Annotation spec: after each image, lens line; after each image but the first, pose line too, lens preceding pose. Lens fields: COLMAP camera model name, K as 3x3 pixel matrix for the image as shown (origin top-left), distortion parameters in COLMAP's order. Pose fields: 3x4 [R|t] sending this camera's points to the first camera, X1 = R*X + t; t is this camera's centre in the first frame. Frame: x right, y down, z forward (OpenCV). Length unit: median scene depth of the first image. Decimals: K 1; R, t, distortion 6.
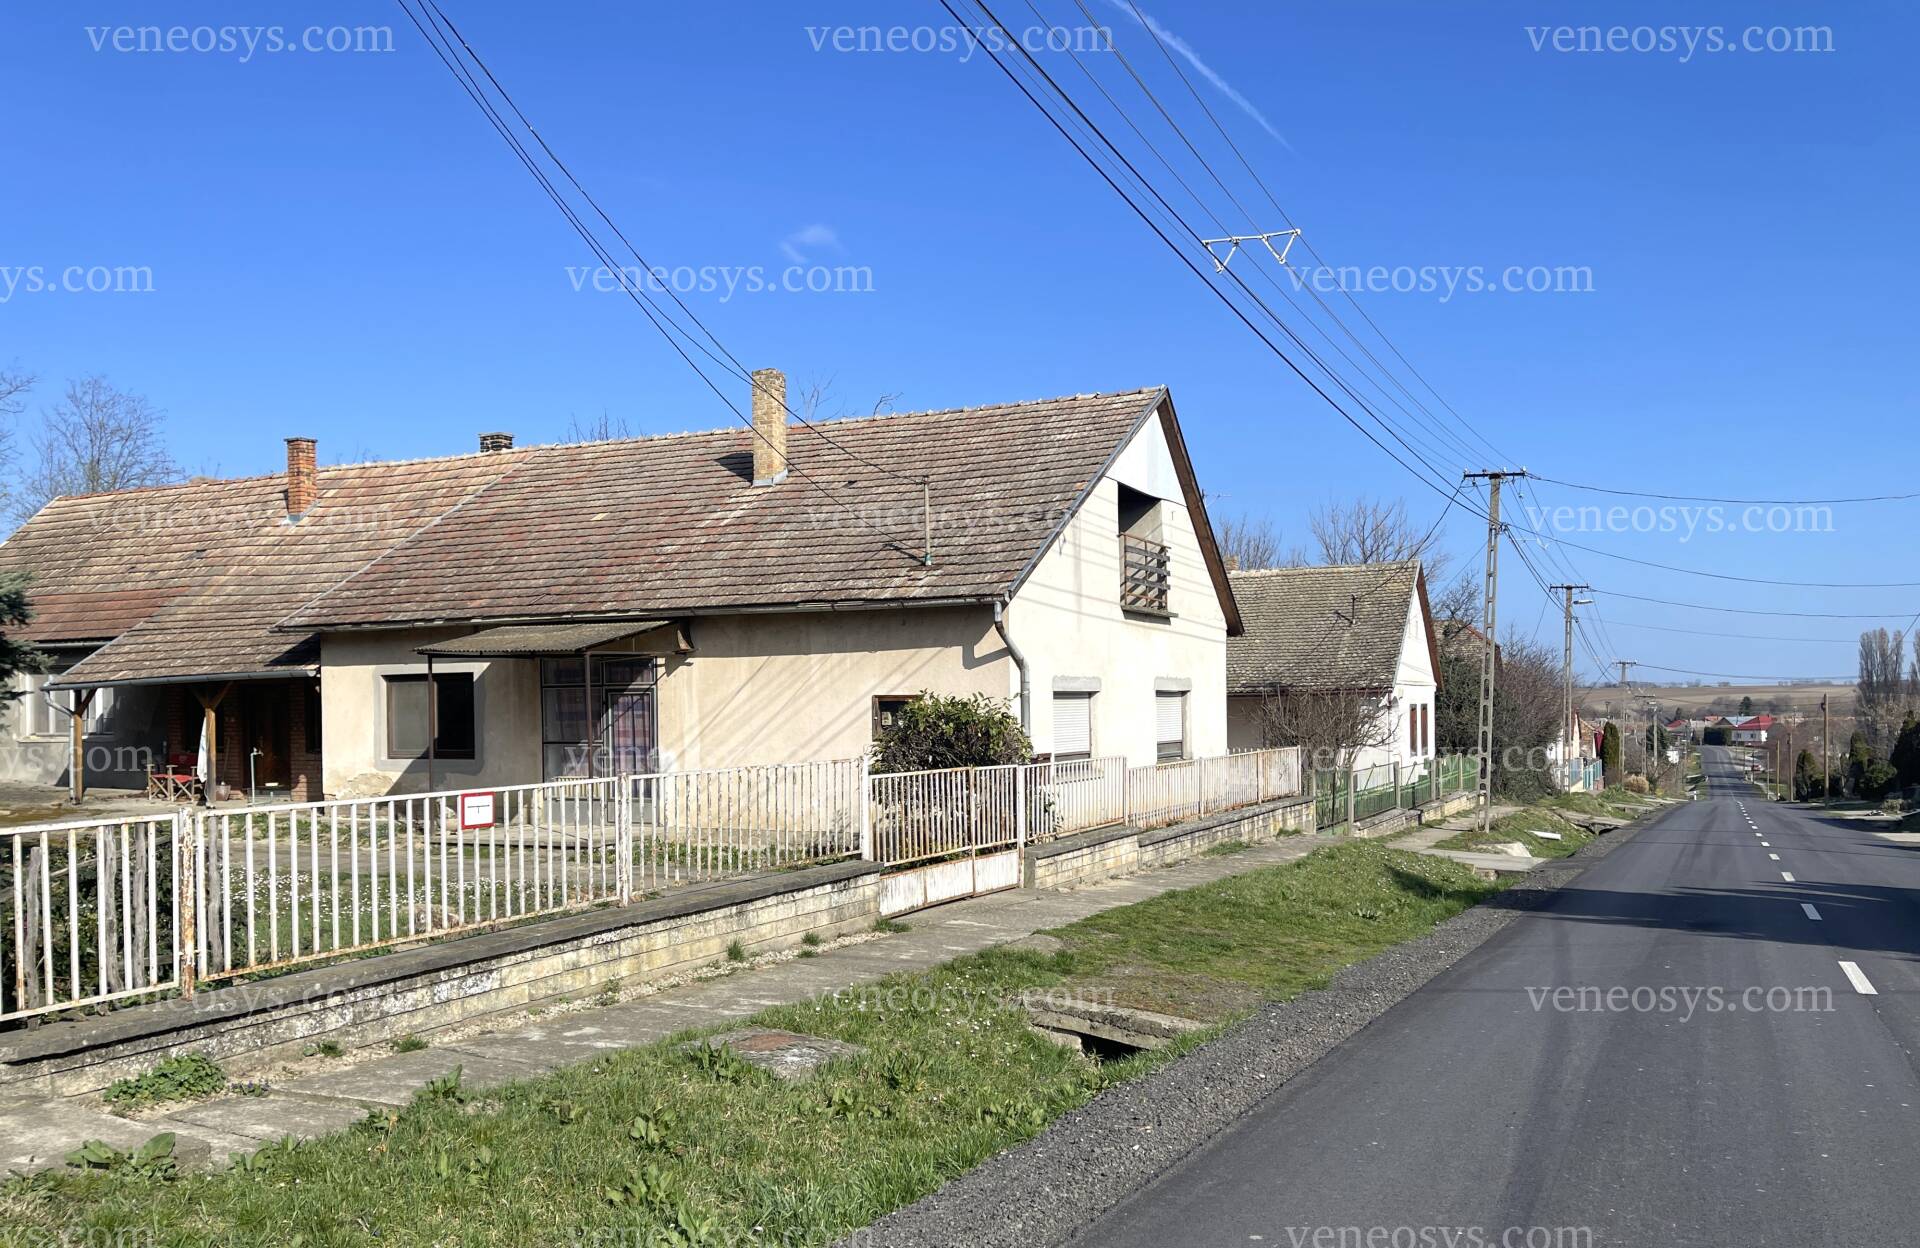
lens RADIAL K [[1456.7, 0, 944.9], [0, 1456.7, 619.6], [0, 0, 1]] dist [0.034681, -0.008908]
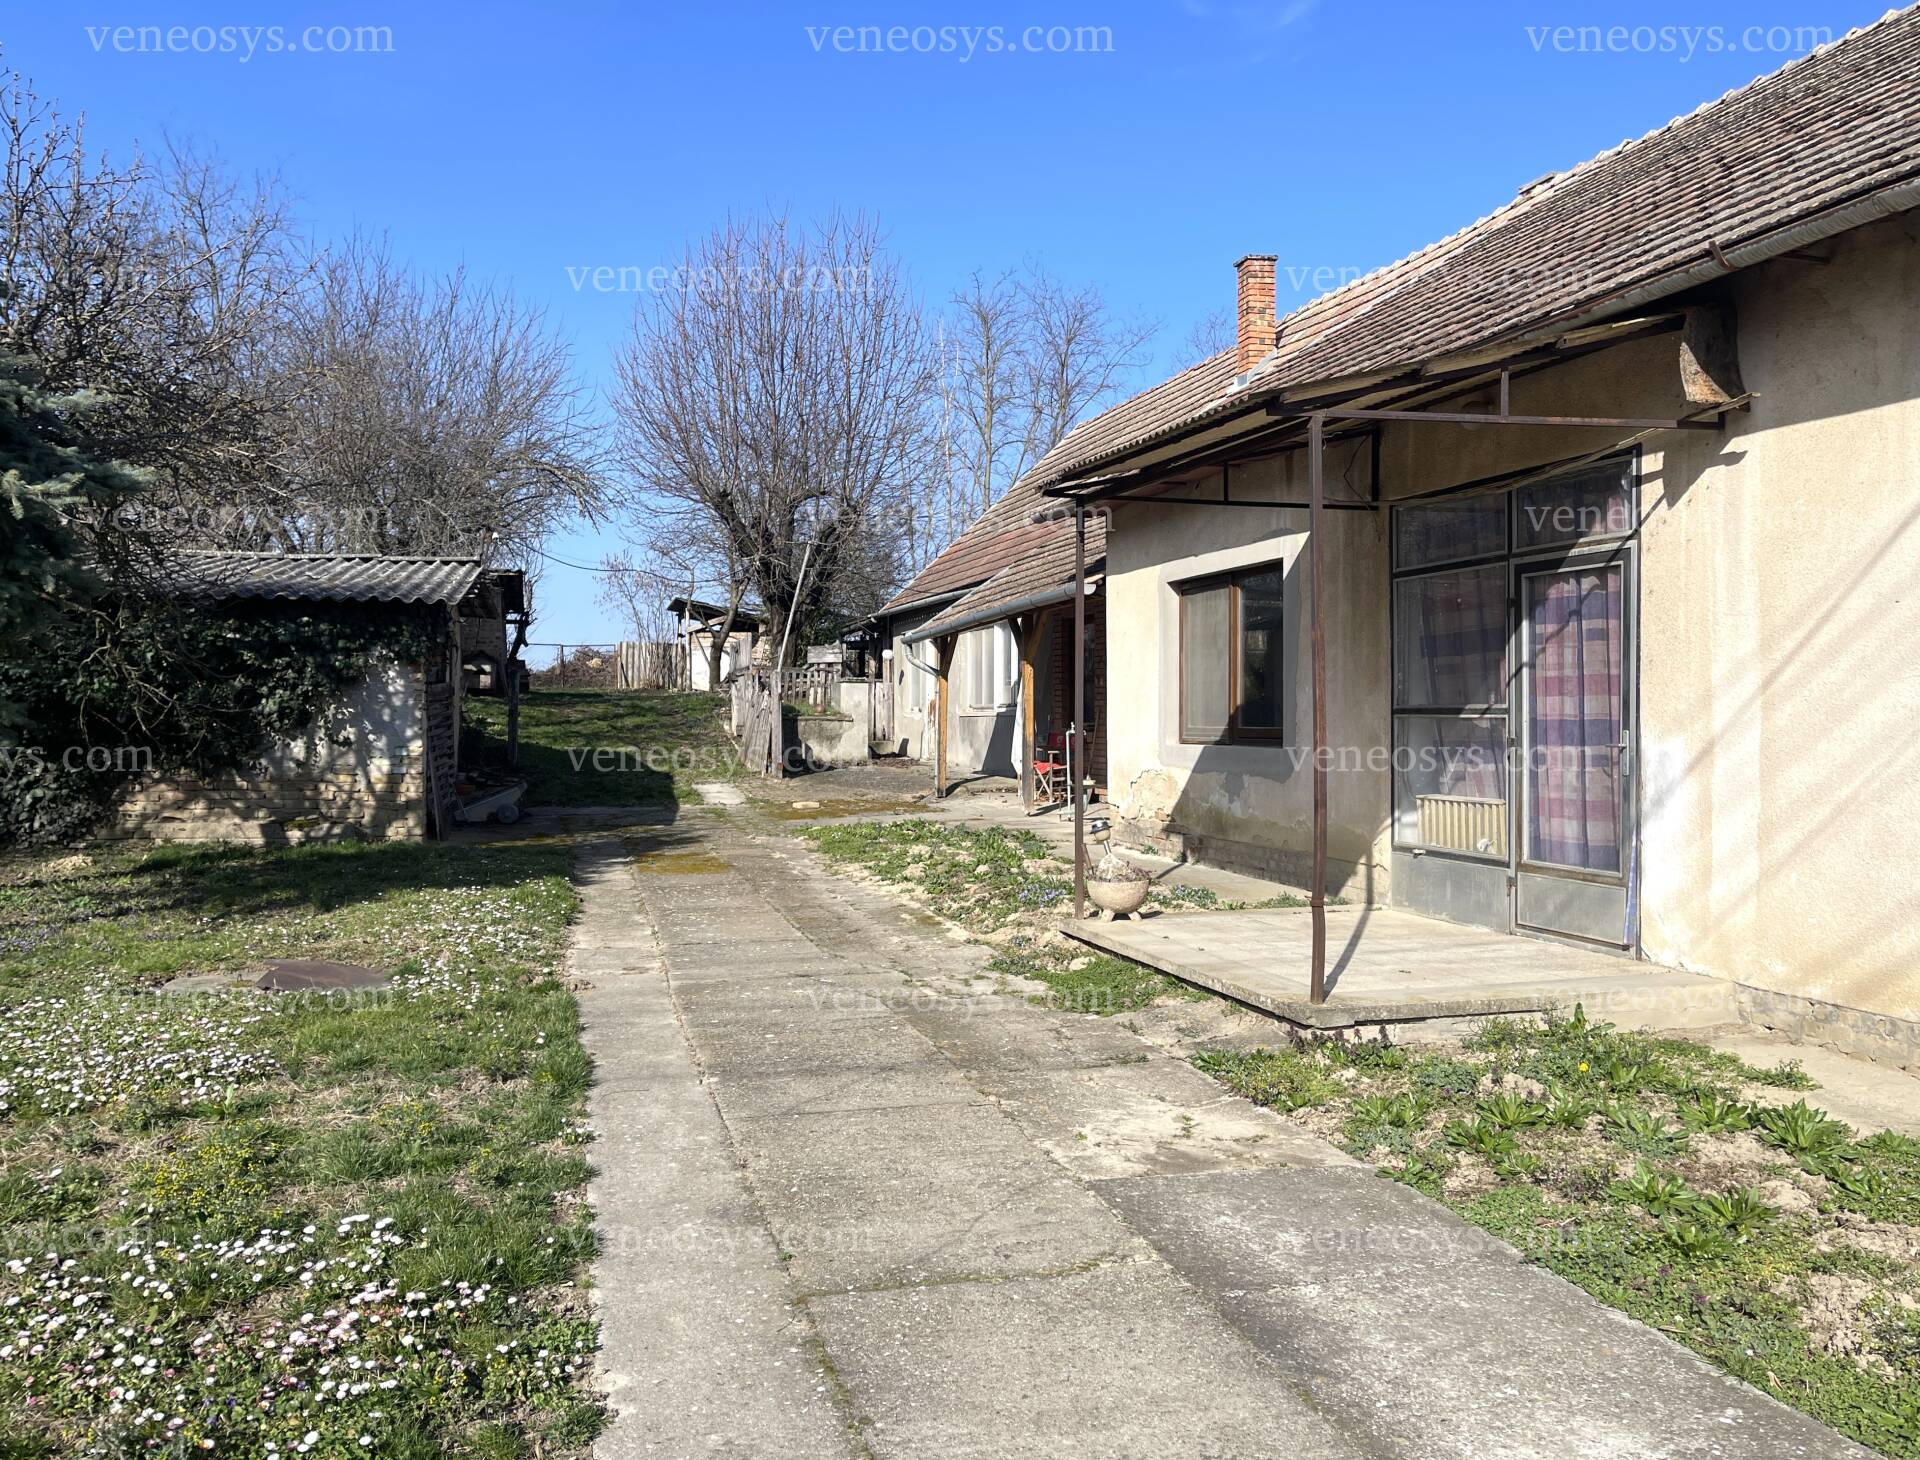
lens RADIAL K [[1492.6, 0, 957.0], [0, 1492.6, 743.8], [0, 0, 1]] dist [0.008337, -0.009399]
pose [[0.677572, 0.026927, -0.734963, -0.052096], [0.033446, 0.997167, 0.067368, 0.063569], [0.734696, -0.070228, 0.674752, 0.656246]]
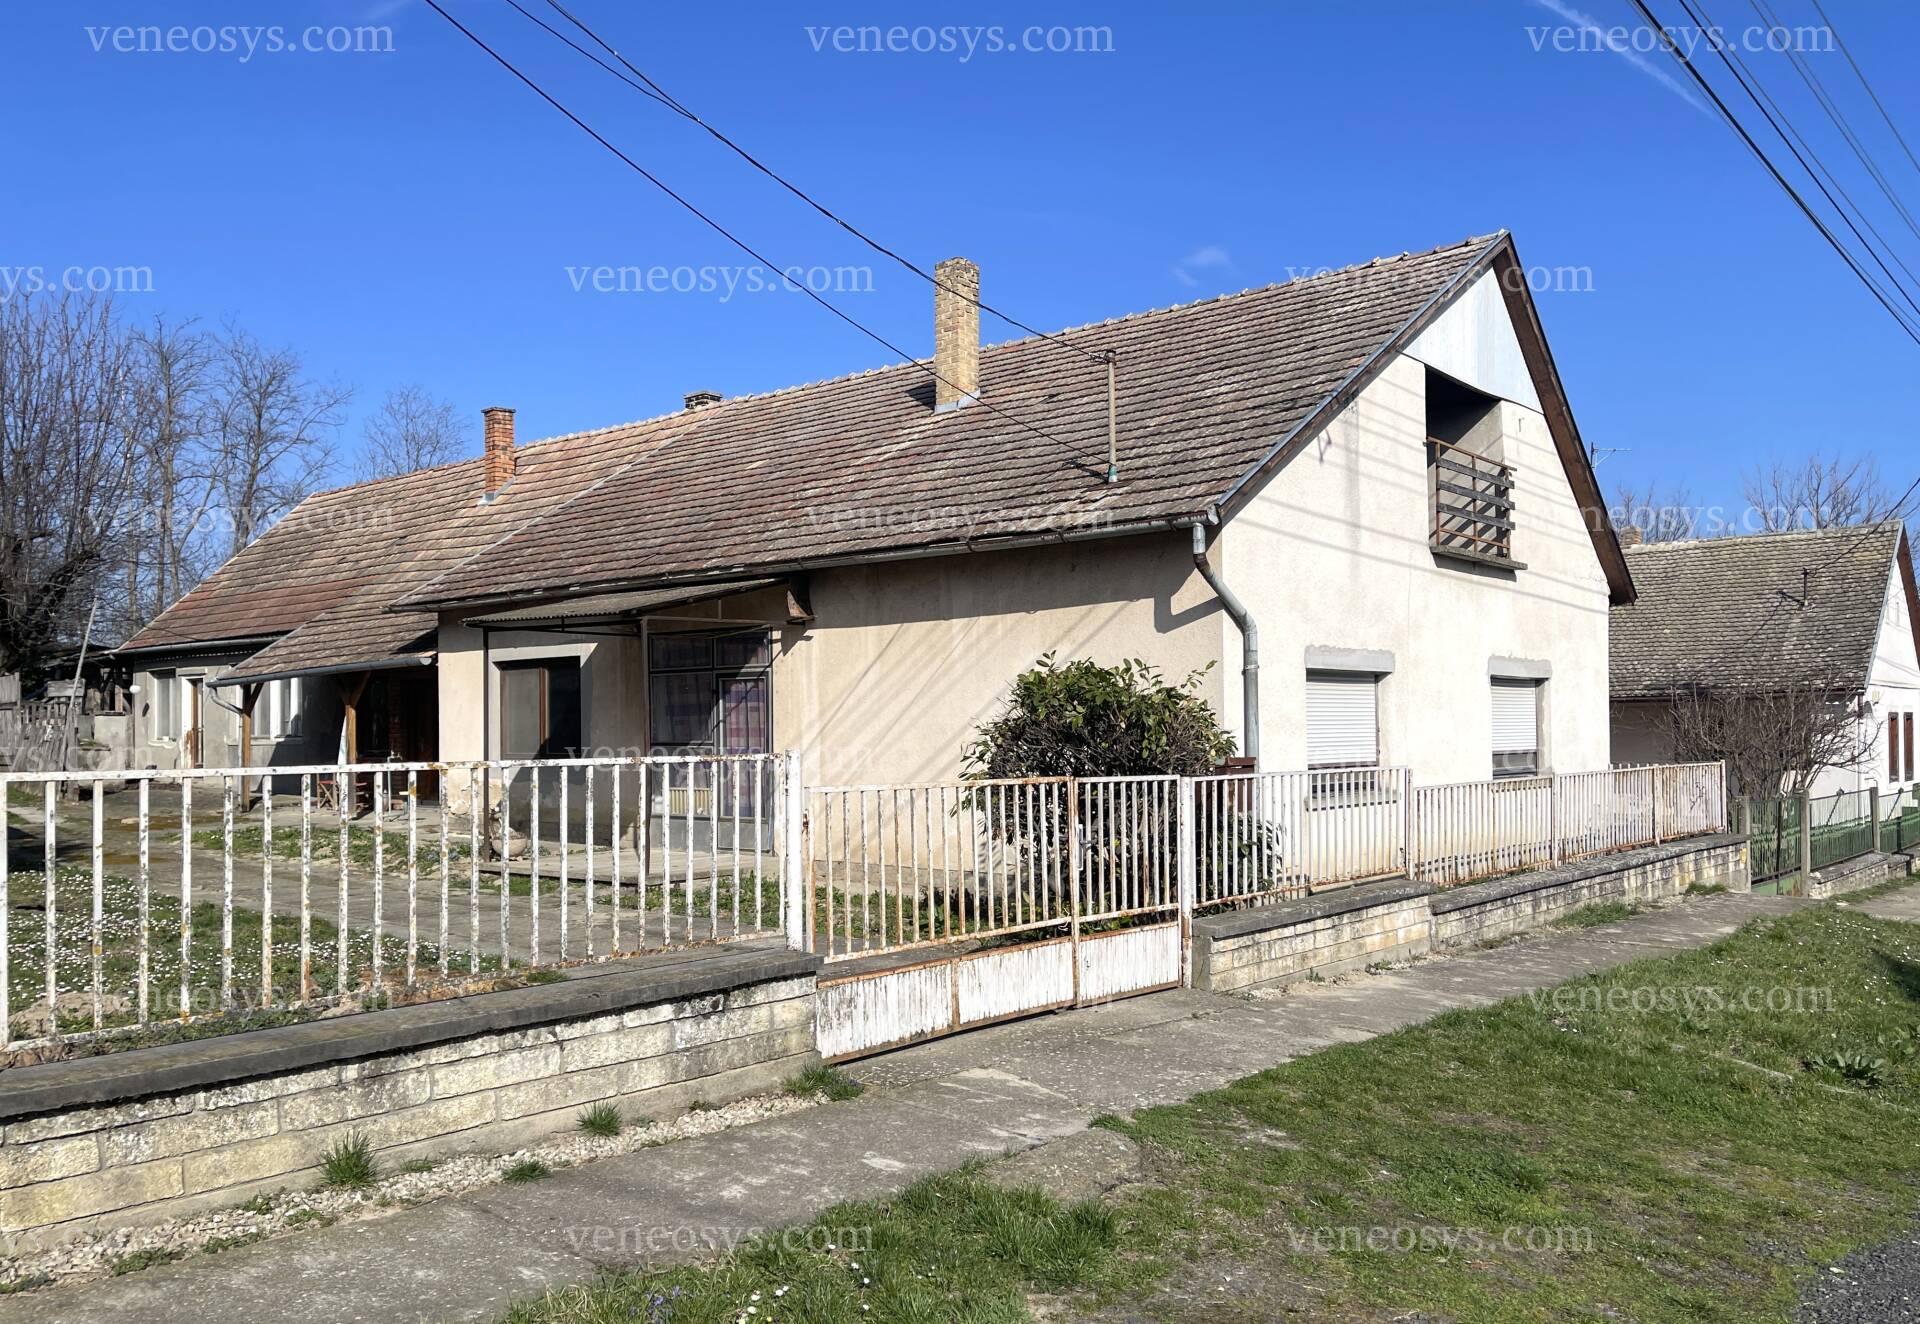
lens RADIAL K [[1446.7, 0, 965.8], [0, 1446.7, 666.4], [0, 0, 1]] dist [0.033040, -0.031960]
pose [[0.969995, -0.006263, -0.243042, 0.078553], [0.010519, 0.999813, 0.016217, 0.033522], [0.242896, -0.018287, 0.969880, 0.307933]]
